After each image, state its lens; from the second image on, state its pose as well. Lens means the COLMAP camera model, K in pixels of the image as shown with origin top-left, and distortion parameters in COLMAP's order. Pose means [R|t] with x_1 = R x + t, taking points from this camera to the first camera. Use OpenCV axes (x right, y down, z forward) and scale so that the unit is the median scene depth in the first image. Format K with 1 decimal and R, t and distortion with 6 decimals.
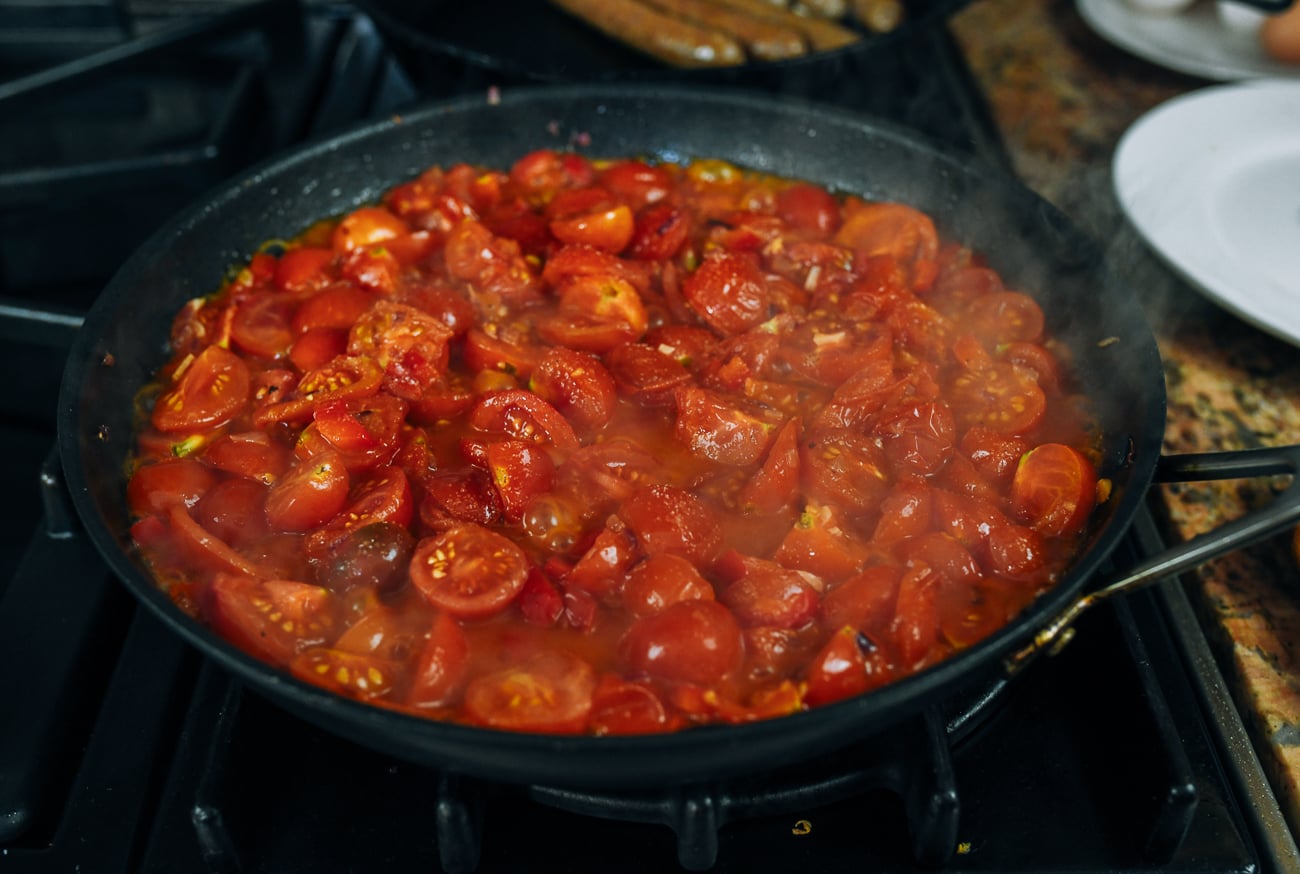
lens RADIAL K [[1418.8, 0, 682.8], [0, 1418.8, 475.2], [0, 0, 1]] dist [-0.024383, 0.007587]
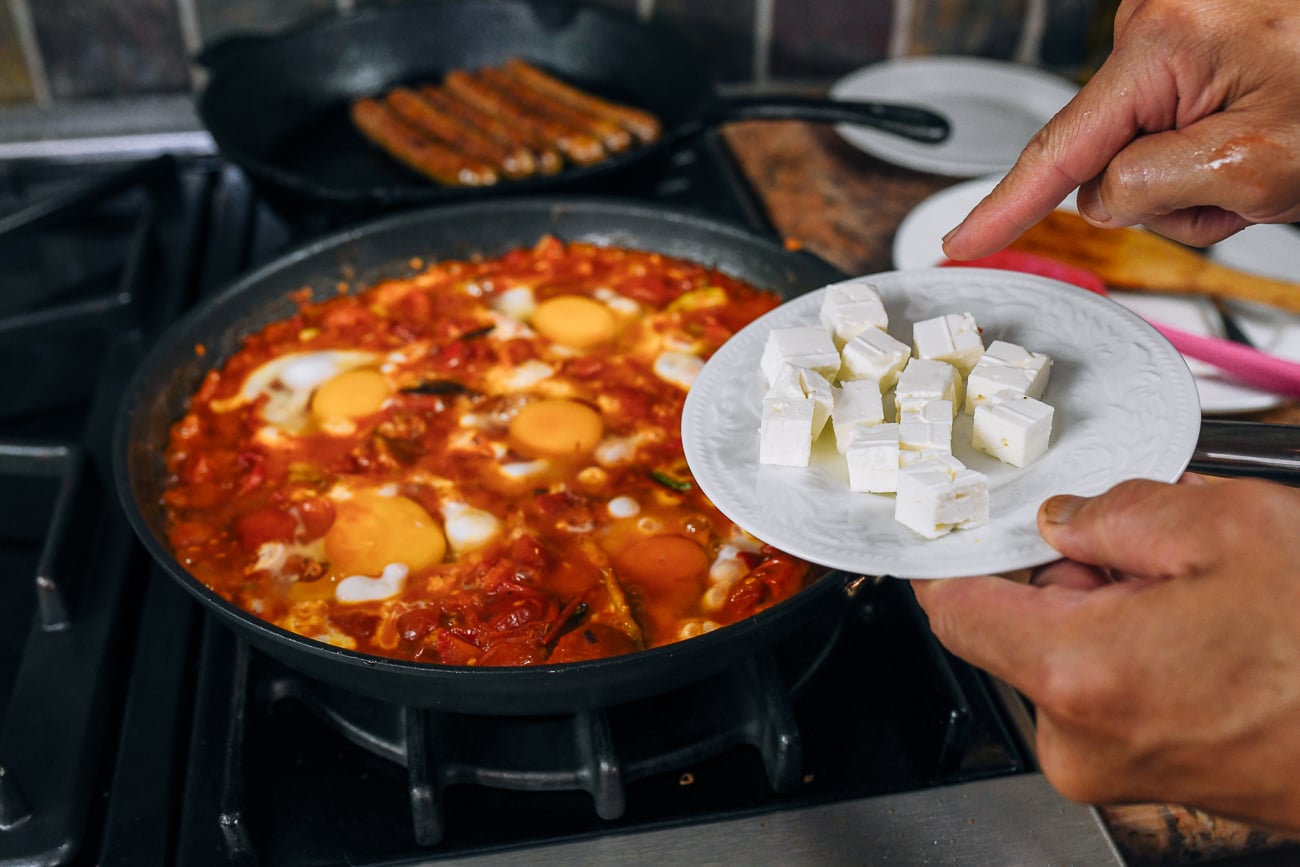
lens RADIAL K [[1359.2, 0, 694.0], [0, 1359.2, 440.5], [0, 0, 1]] dist [-0.054783, 0.107324]
pose [[0.986276, -0.093402, 0.136143, -0.045128], [0.103065, 0.992500, -0.065733, 0.016940], [-0.128983, 0.078862, 0.988506, -0.241165]]
